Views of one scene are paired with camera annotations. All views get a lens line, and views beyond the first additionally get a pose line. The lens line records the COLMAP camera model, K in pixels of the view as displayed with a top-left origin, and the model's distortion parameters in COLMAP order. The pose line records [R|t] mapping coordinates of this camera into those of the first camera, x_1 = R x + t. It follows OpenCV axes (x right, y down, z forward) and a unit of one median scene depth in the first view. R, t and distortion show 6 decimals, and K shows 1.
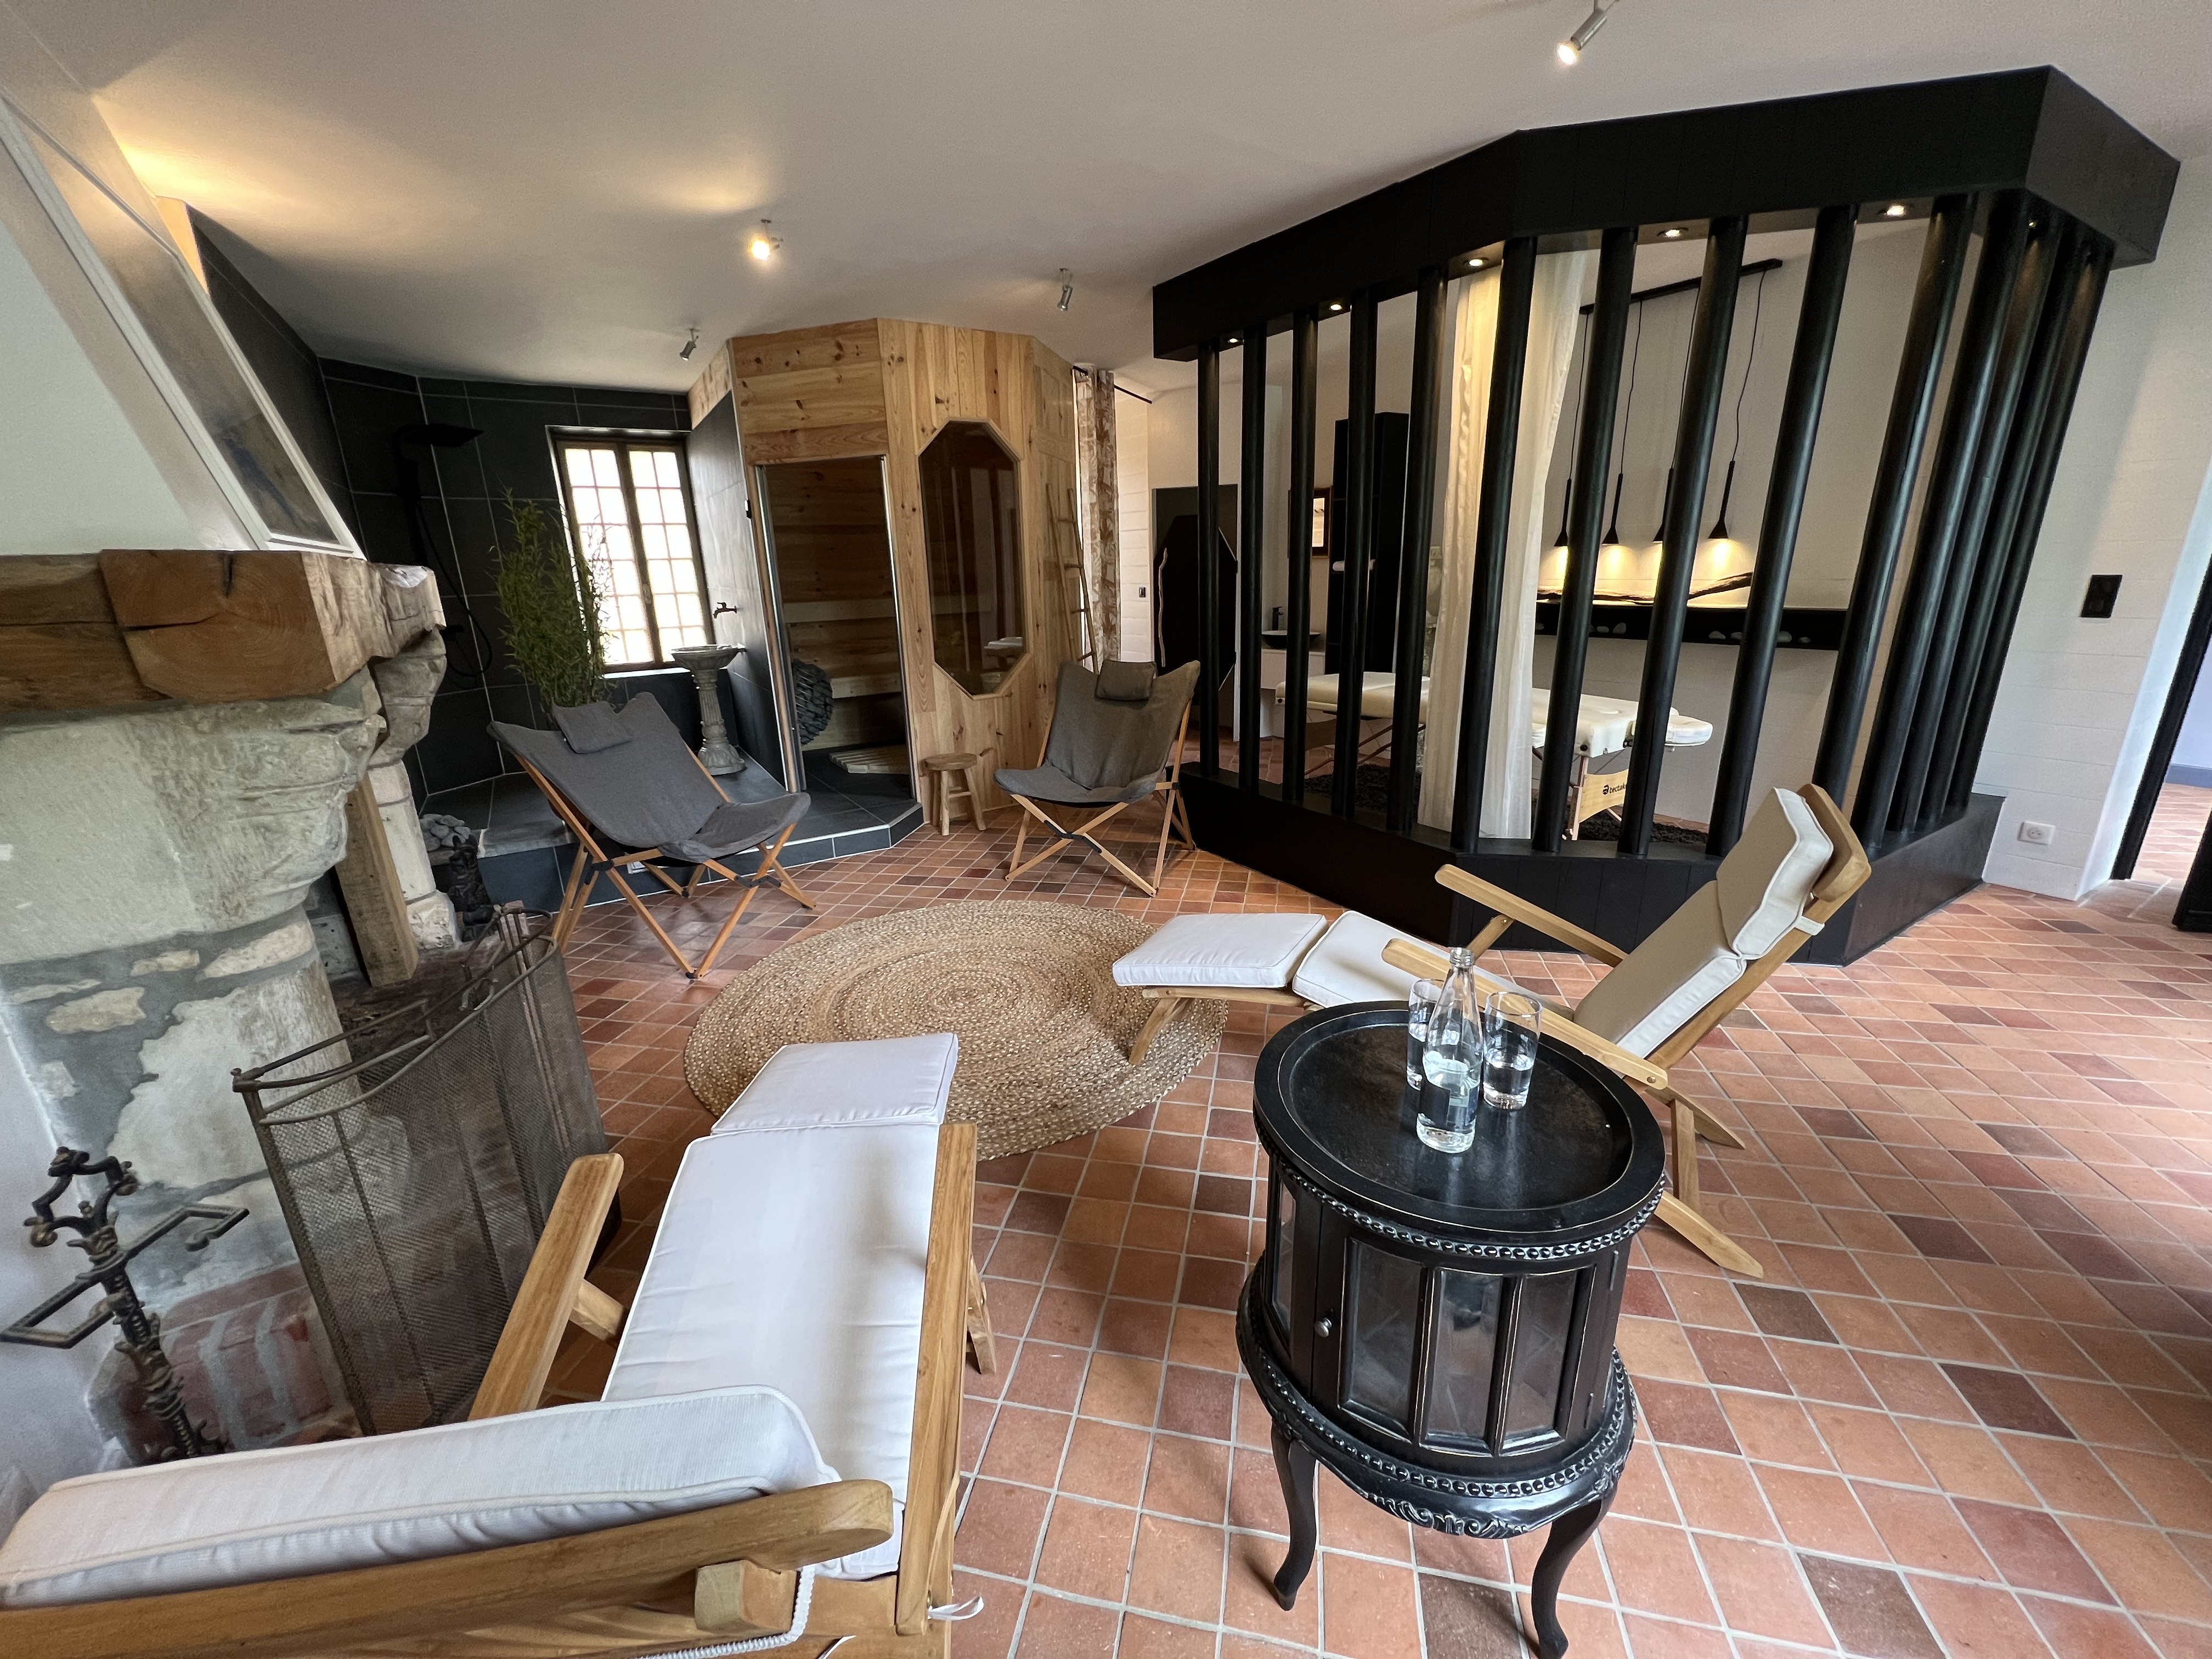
lens RADIAL K [[870.4, 0, 1103.3], [0, 870.4, 825.8], [0, 0, 1]] dist [0.000853, 0.000086]
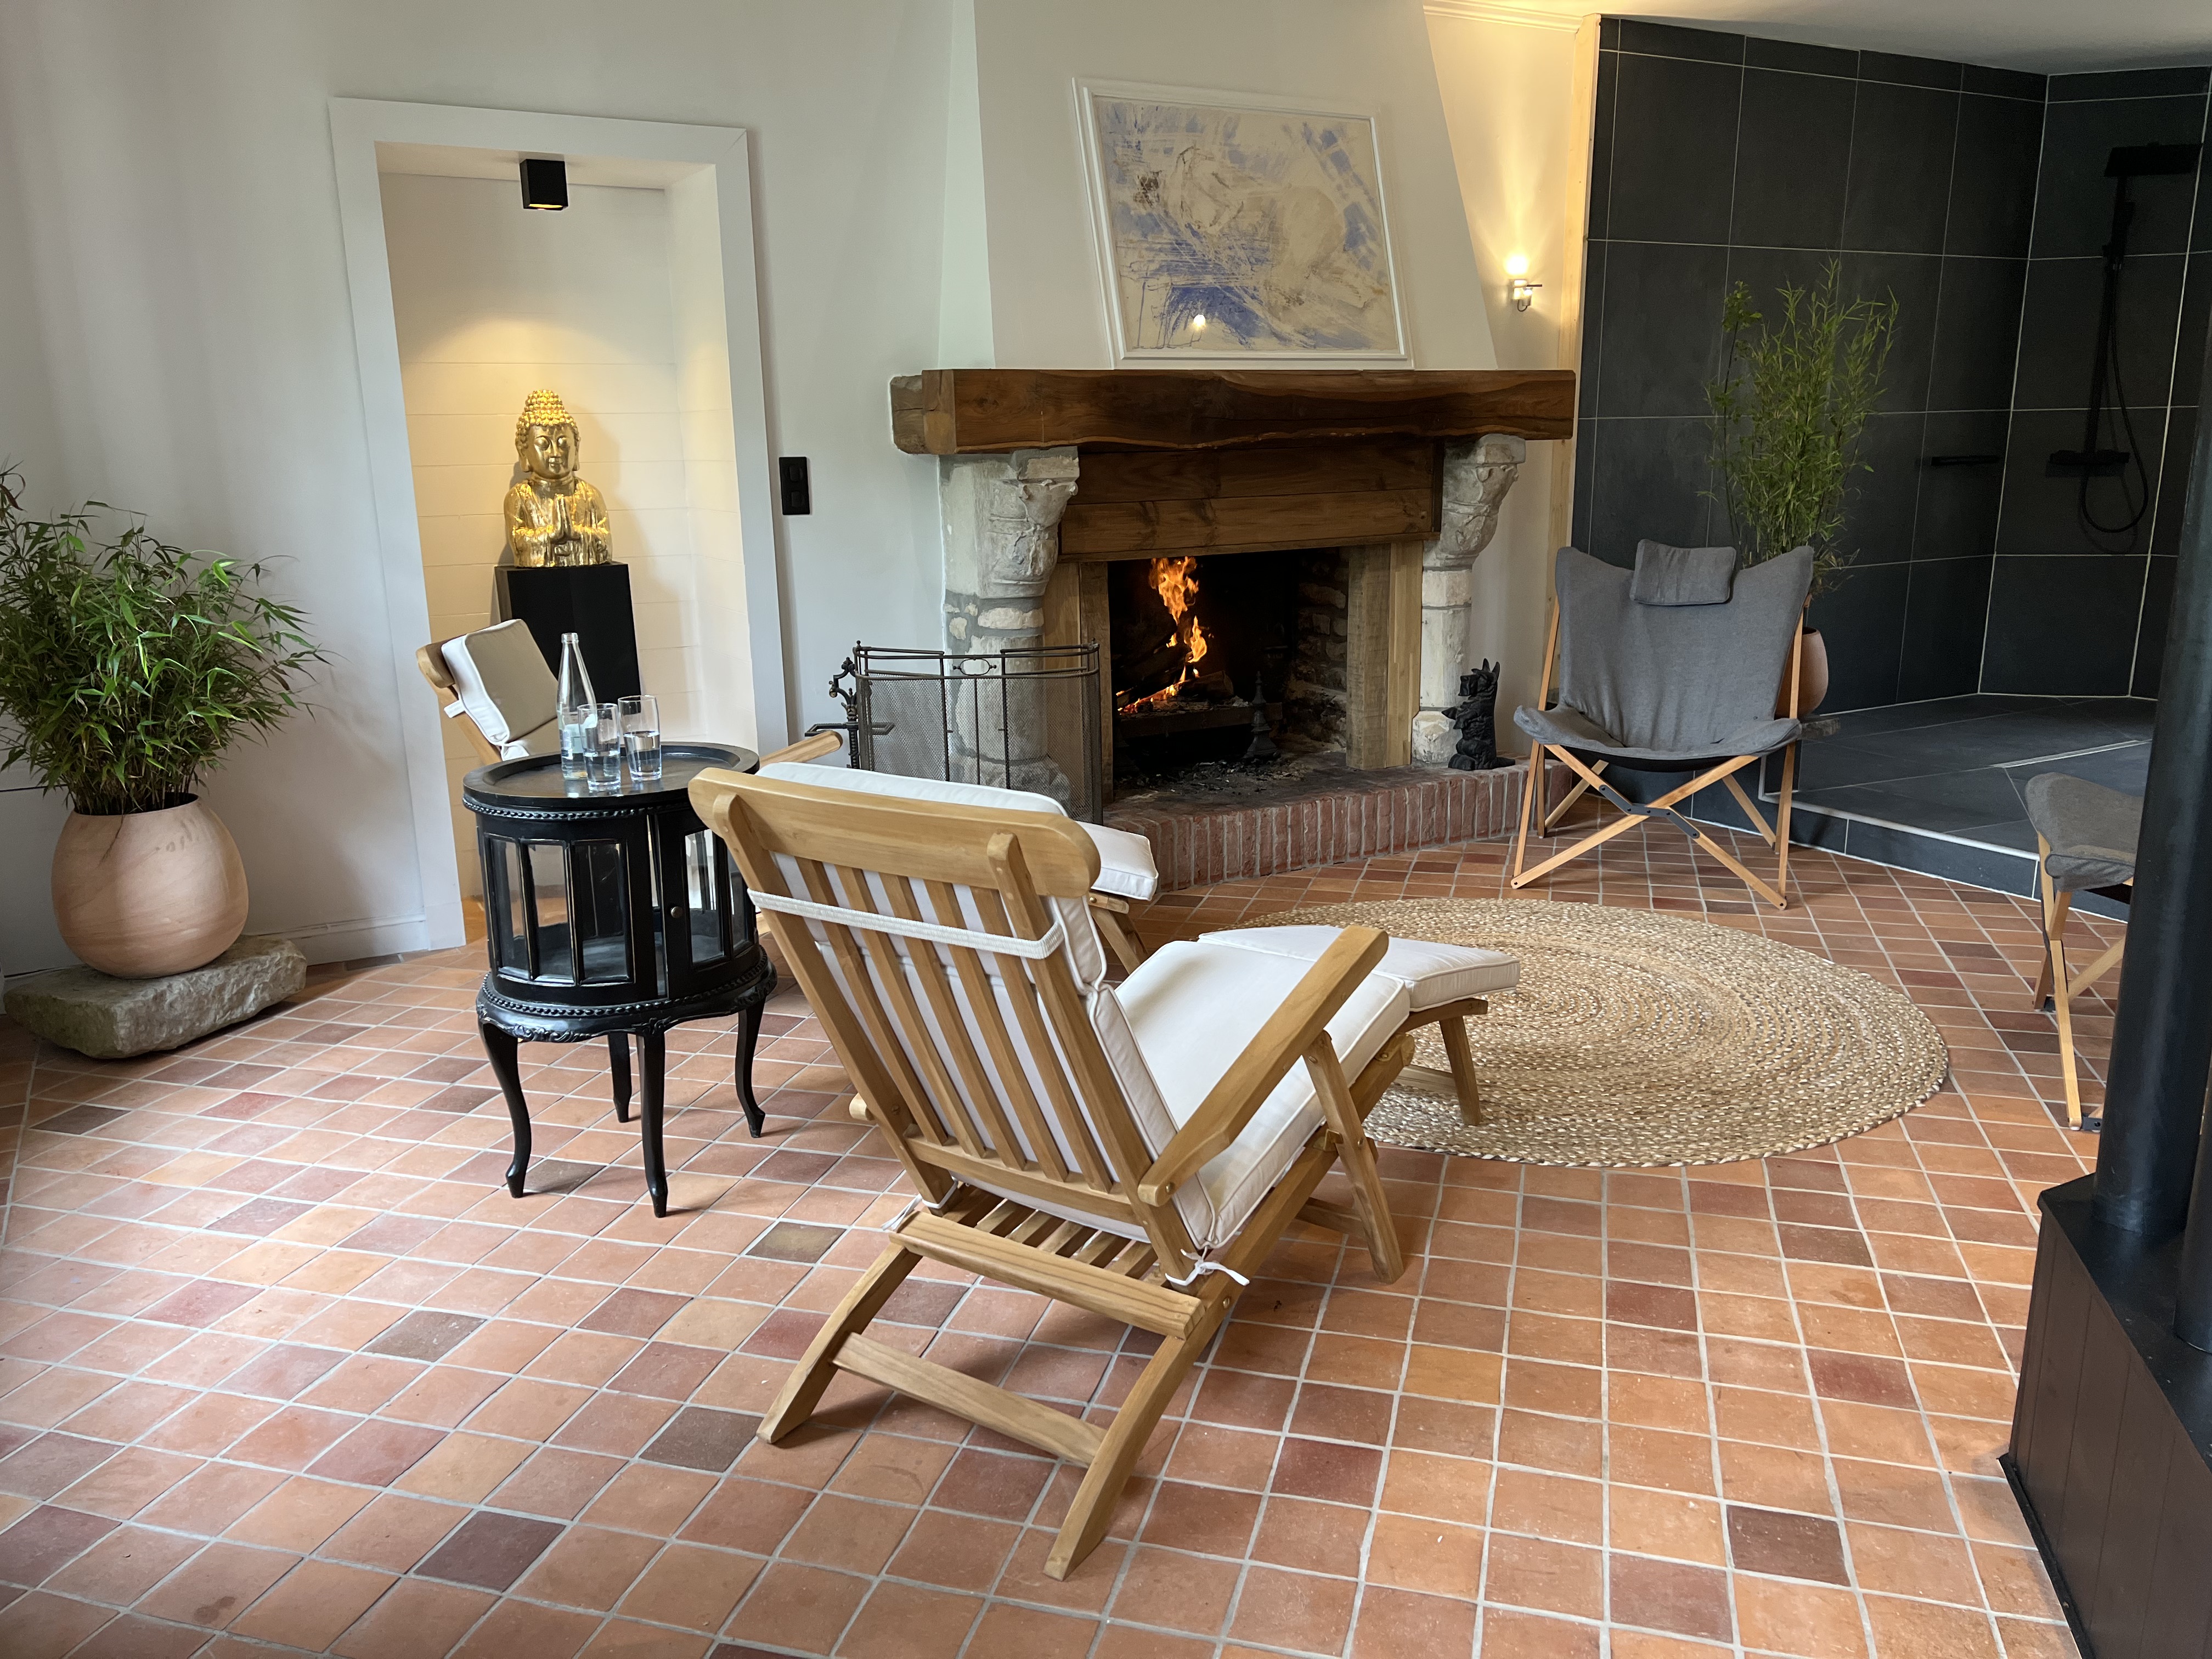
lens RADIAL K [[1661.5, 0, 1105.3], [0, 1661.5, 836.9], [0, 0, 1]] dist [0.016588, 0.000620]
pose [[-0.057255, 0.257728, -0.964520, 2.104861], [-0.268515, 0.926530, 0.263517, -0.346418], [0.961572, 0.274076, 0.016156, 1.268934]]
